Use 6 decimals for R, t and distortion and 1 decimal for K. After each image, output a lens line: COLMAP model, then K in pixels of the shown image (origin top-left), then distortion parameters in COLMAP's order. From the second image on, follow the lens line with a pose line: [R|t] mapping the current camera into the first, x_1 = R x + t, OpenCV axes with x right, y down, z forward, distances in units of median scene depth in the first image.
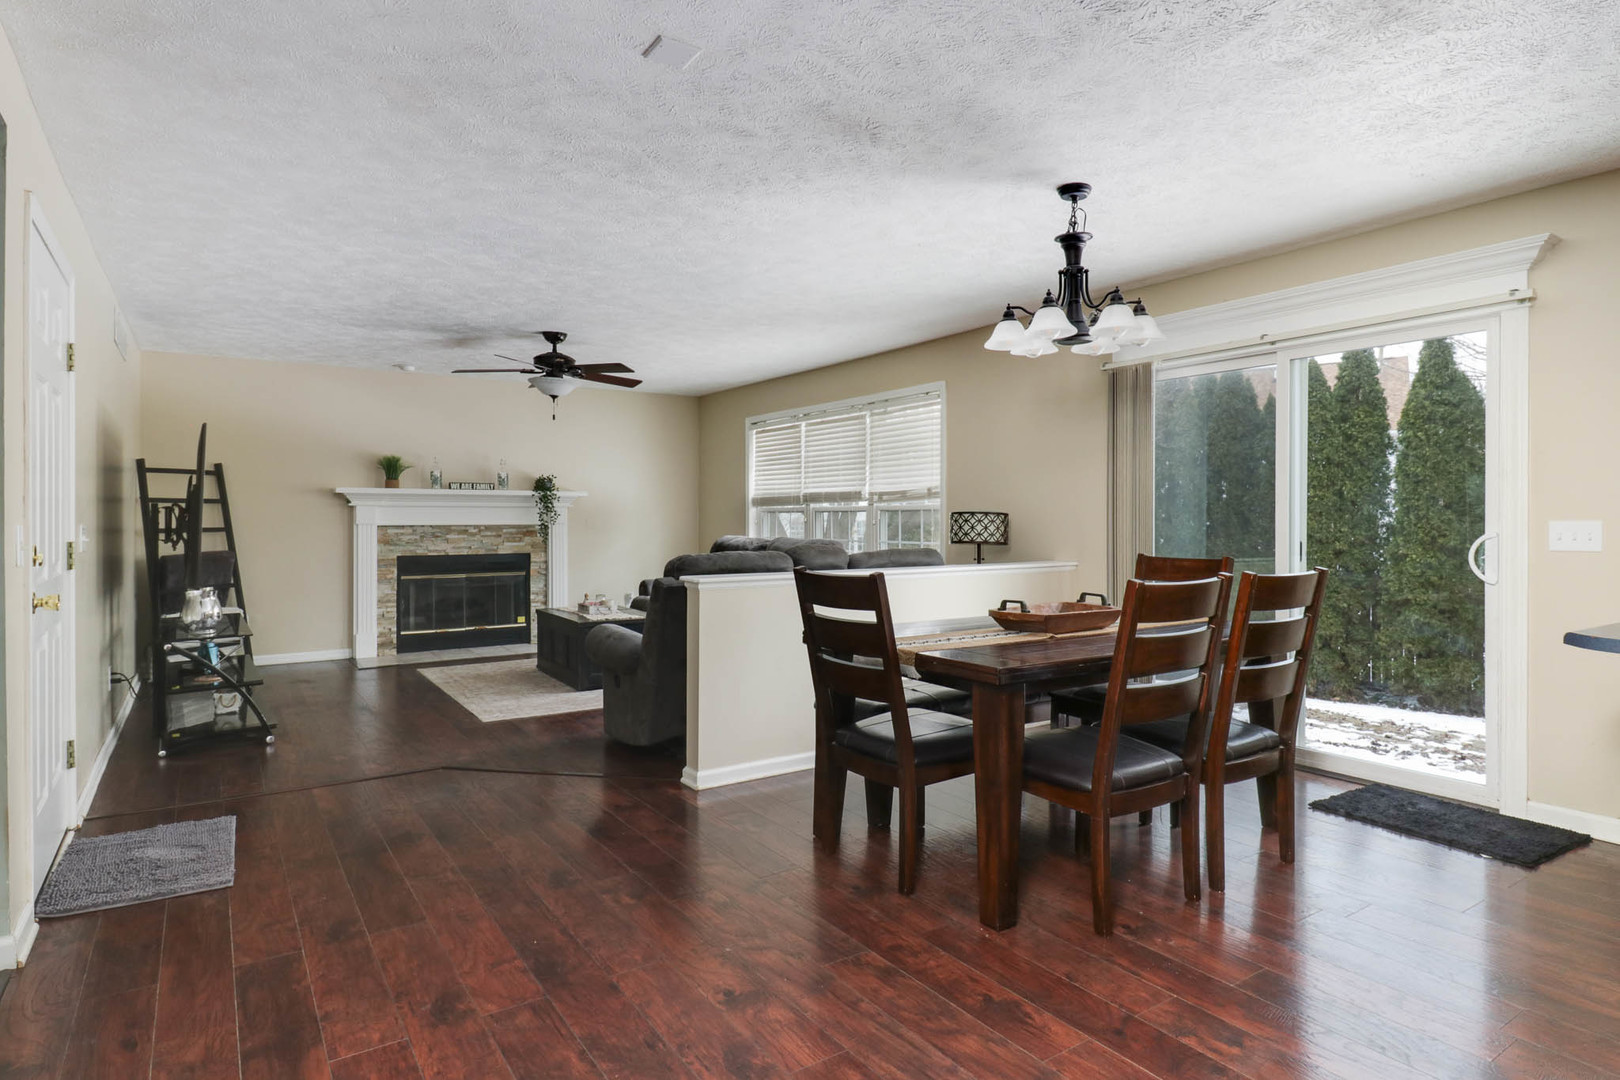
lens RADIAL K [[848.1, 0, 810.6], [0, 848.1, 530.8], [0, 0, 1]] dist [0.005235, 0.000160]
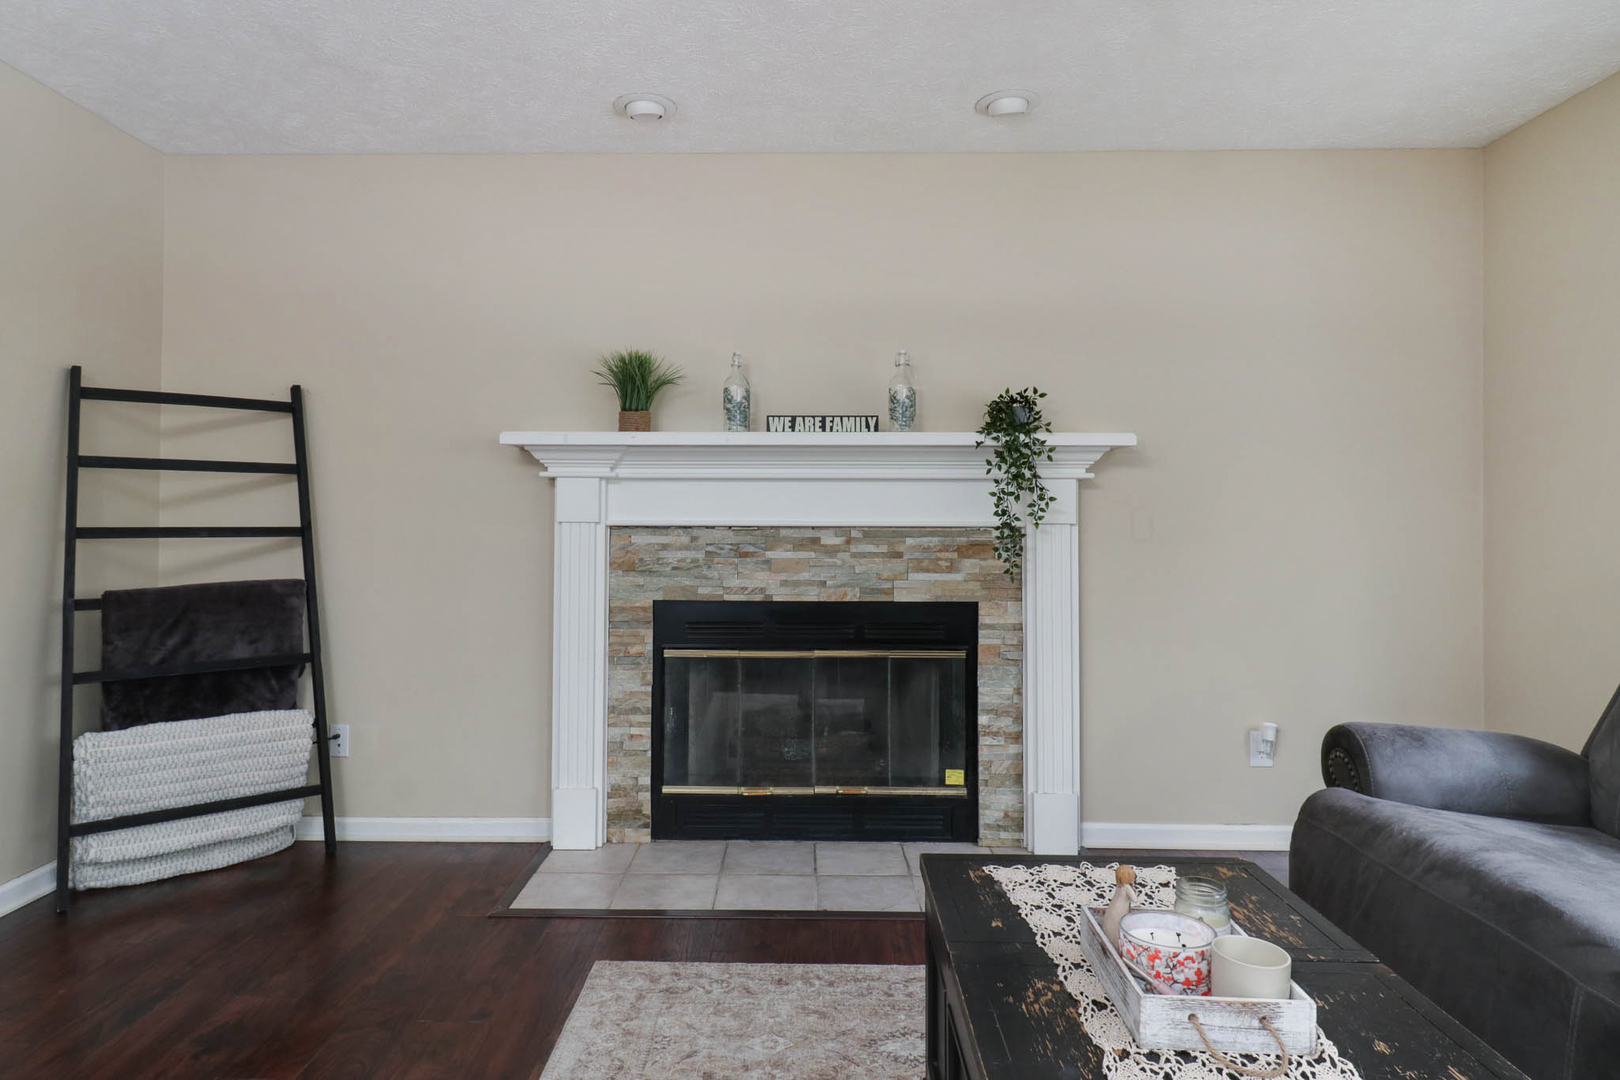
lens RADIAL K [[848.1, 0, 836.5], [0, 848.1, 513.7], [0, 0, 1]] dist [0.005235, 0.000160]
pose [[0.815773, 0.004516, -0.578354, -0.176457], [-0.011937, 0.999888, -0.009030, -0.008828], [0.578248, 0.014270, 0.815736, 0.701101]]
